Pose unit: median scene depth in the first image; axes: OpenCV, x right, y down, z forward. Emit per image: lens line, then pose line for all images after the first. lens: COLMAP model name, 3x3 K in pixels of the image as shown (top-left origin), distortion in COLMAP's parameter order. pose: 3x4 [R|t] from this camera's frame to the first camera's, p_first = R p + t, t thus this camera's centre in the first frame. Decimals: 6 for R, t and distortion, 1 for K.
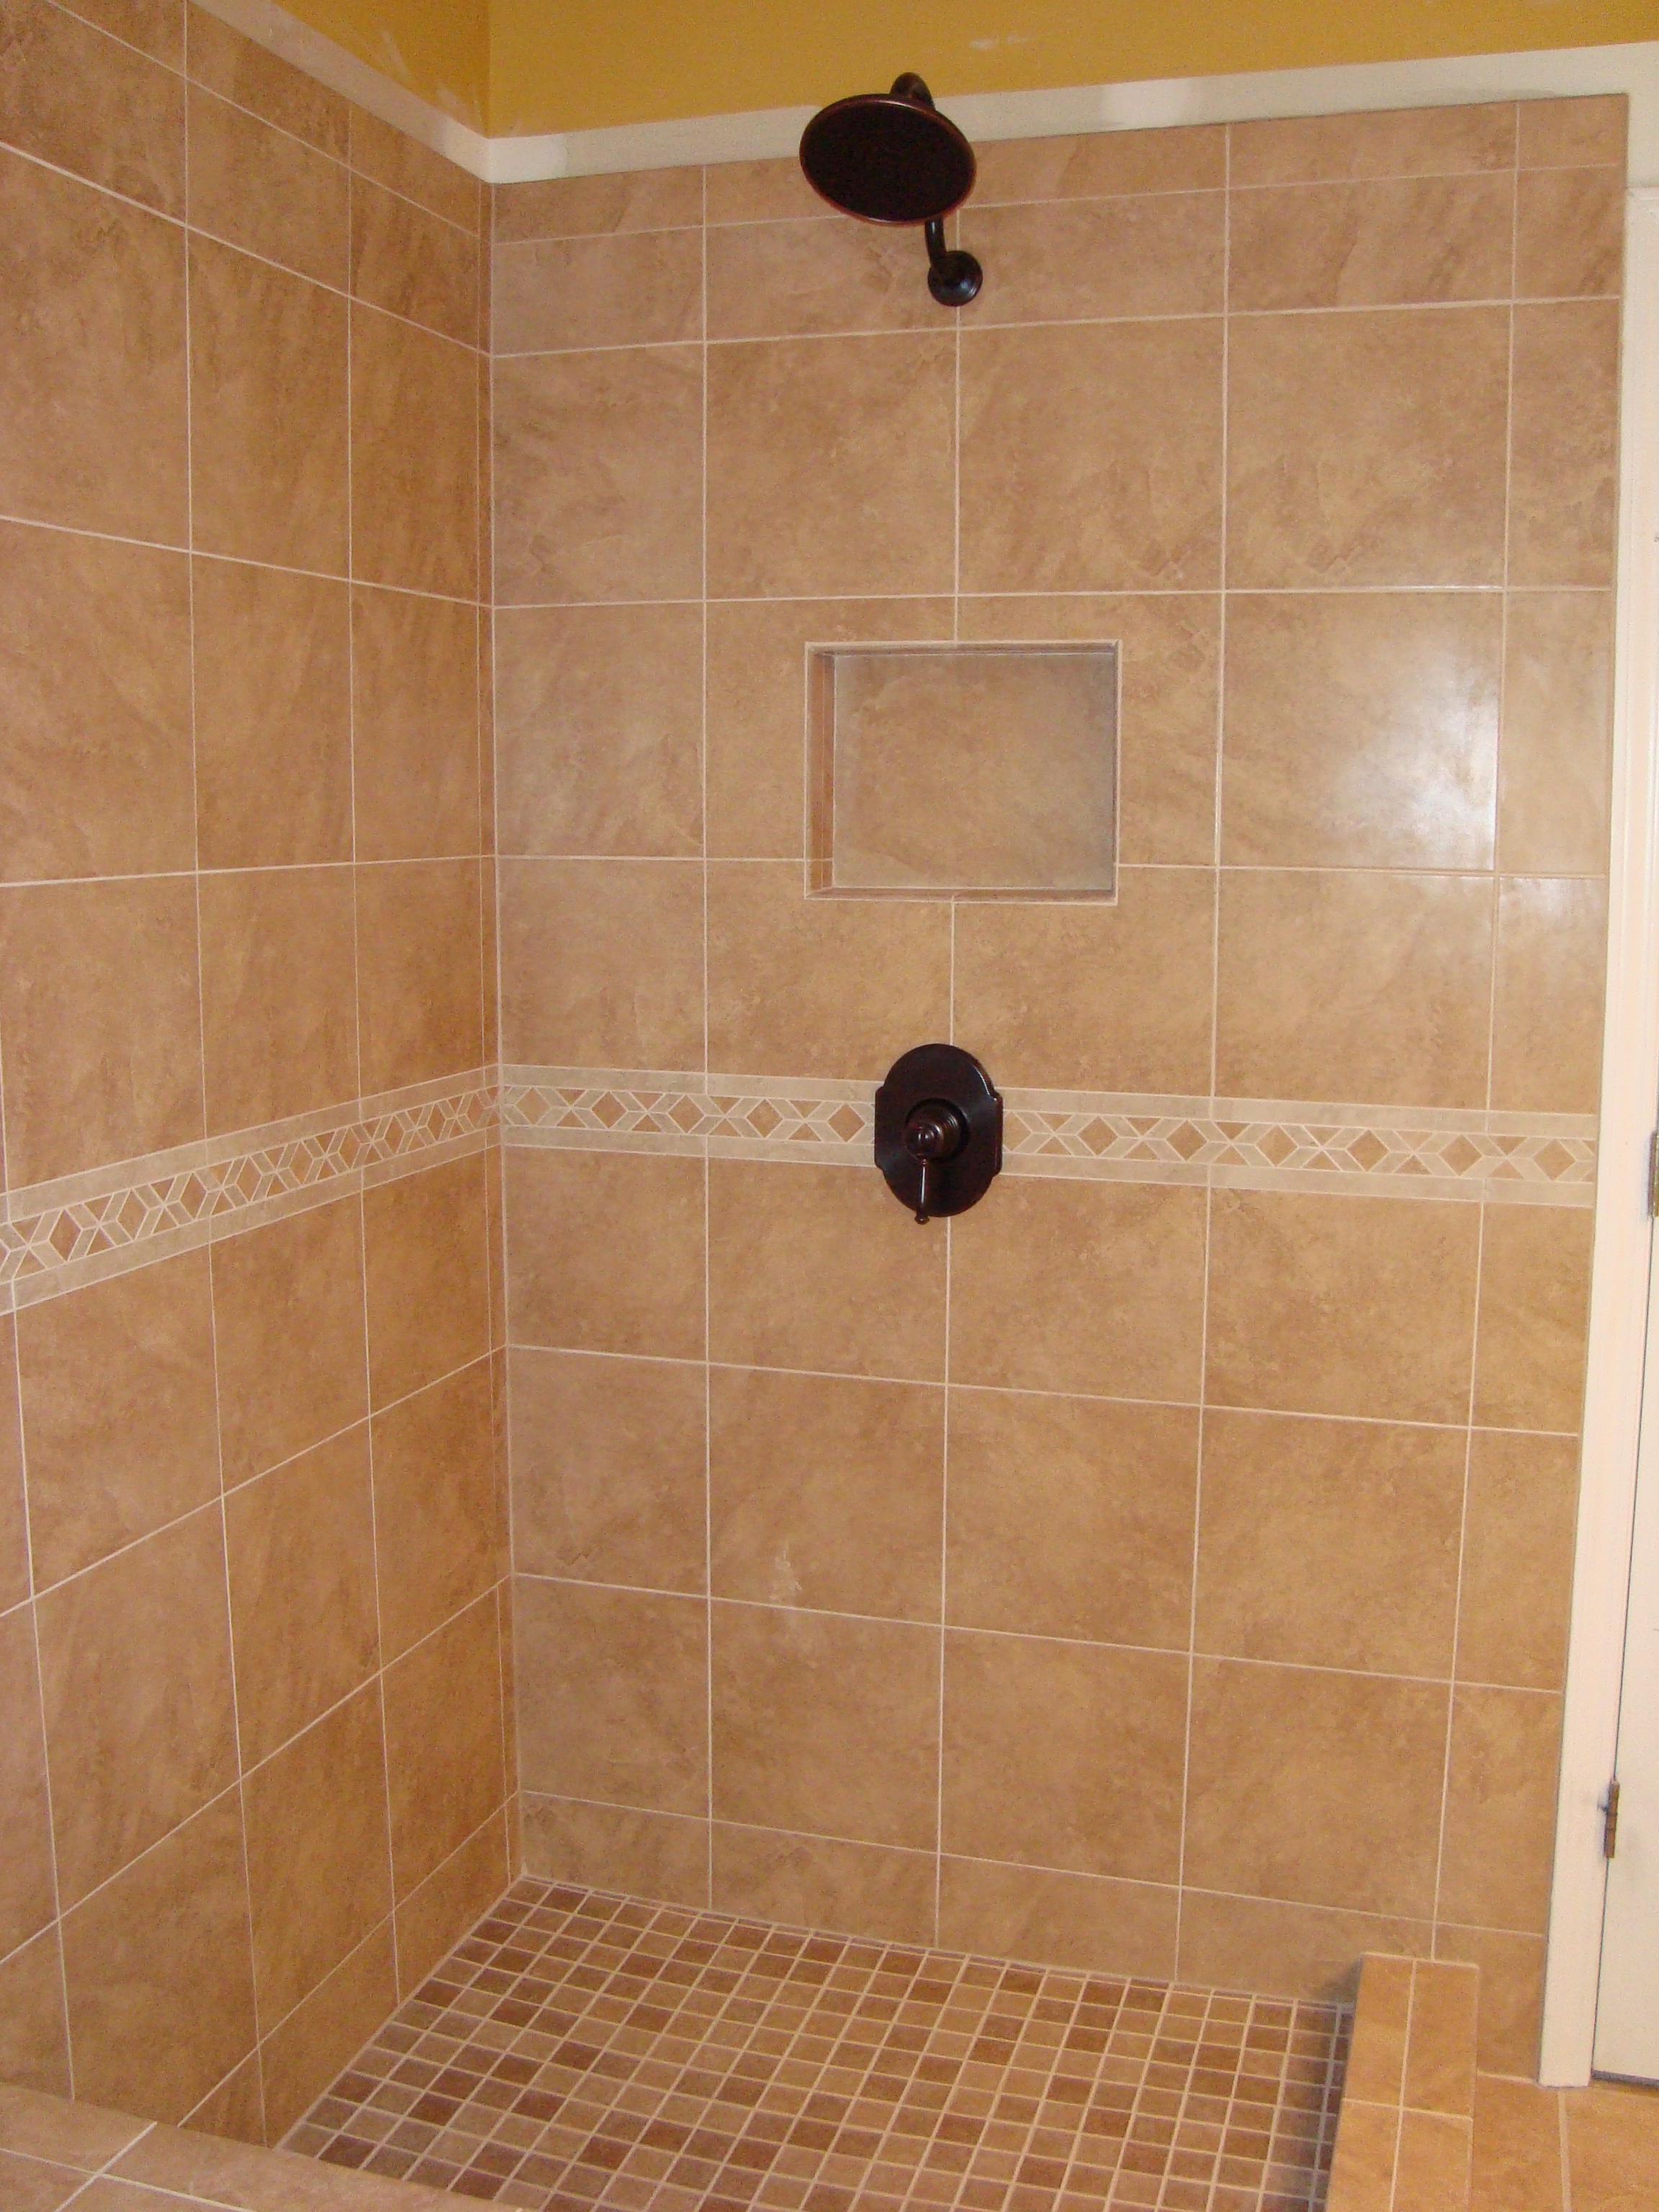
lens RADIAL K [[2169.7, 0, 829.5], [0, 2169.7, 1106.0], [0, 0, 1]] dist [-0.202287, 0.244012]
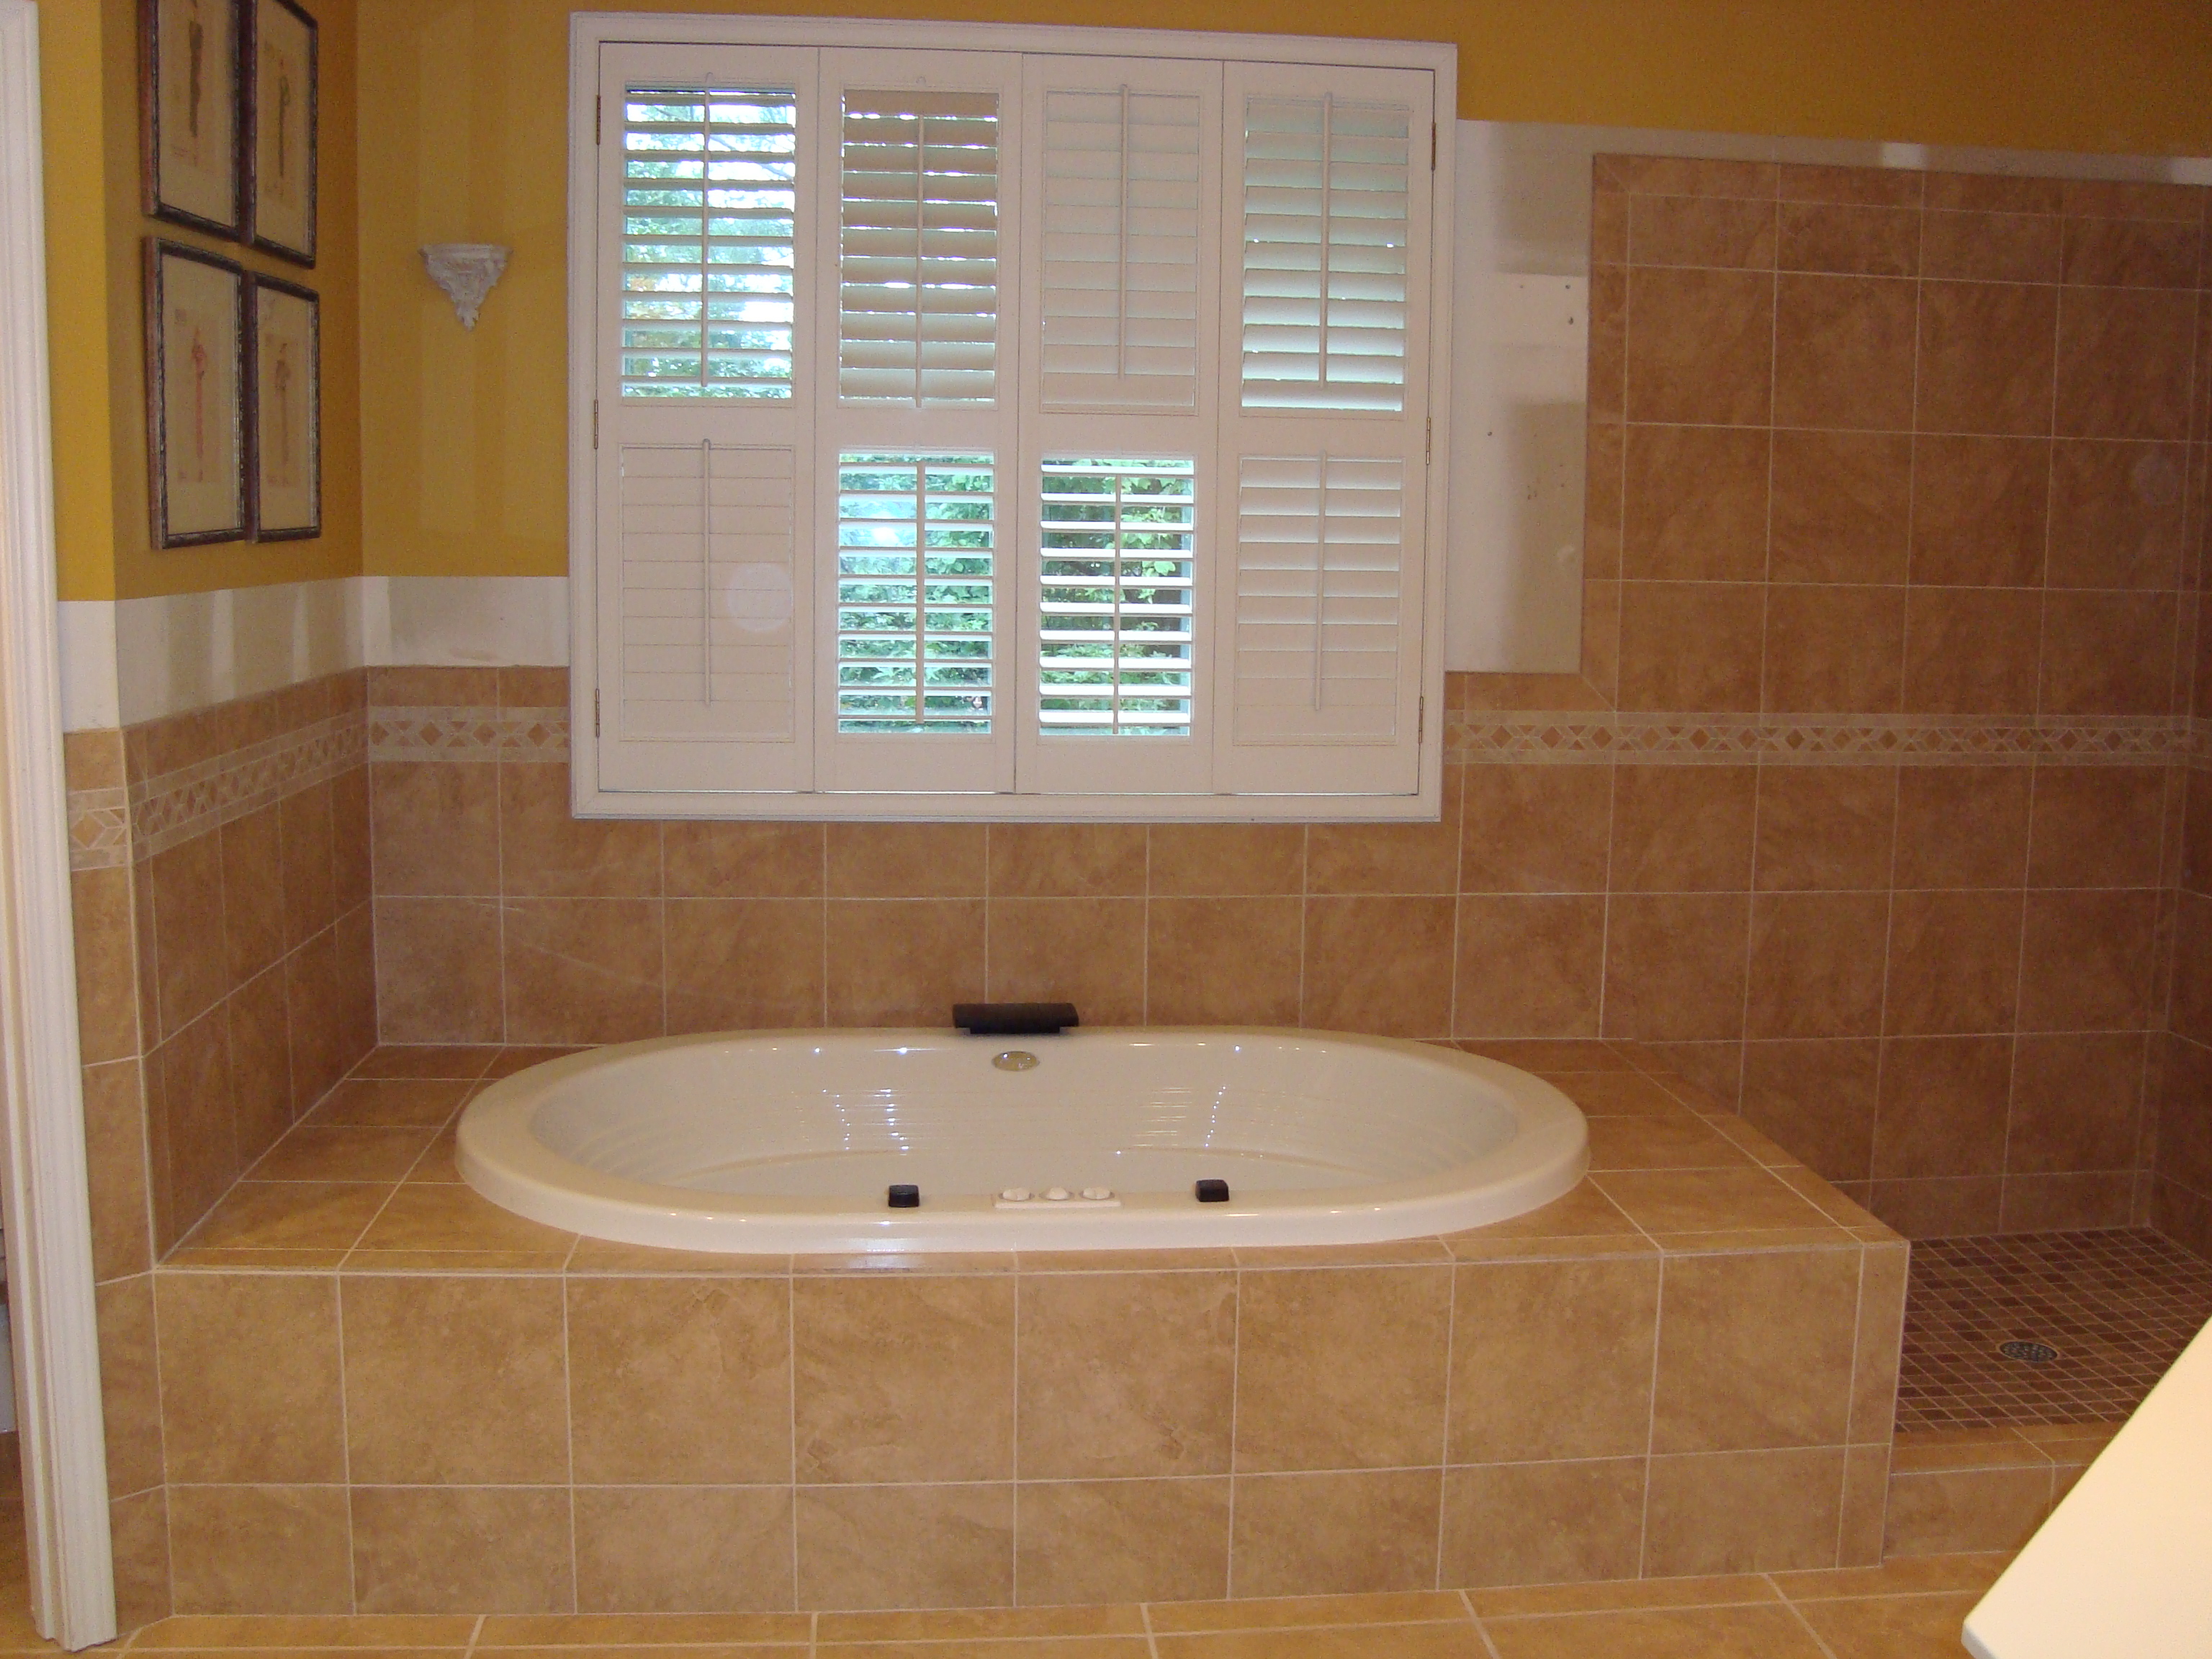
lens RADIAL K [[2169.7, 0, 1106.0], [0, 2169.7, 829.5], [0, 0, 1]] dist [-0.202287, 0.244012]
pose [[0.387039, 0.128134, -0.913117, 1.131145], [-0.137188, 0.987277, 0.080392, 0.058036], [0.911800, 0.094154, 0.399694, -0.446862]]
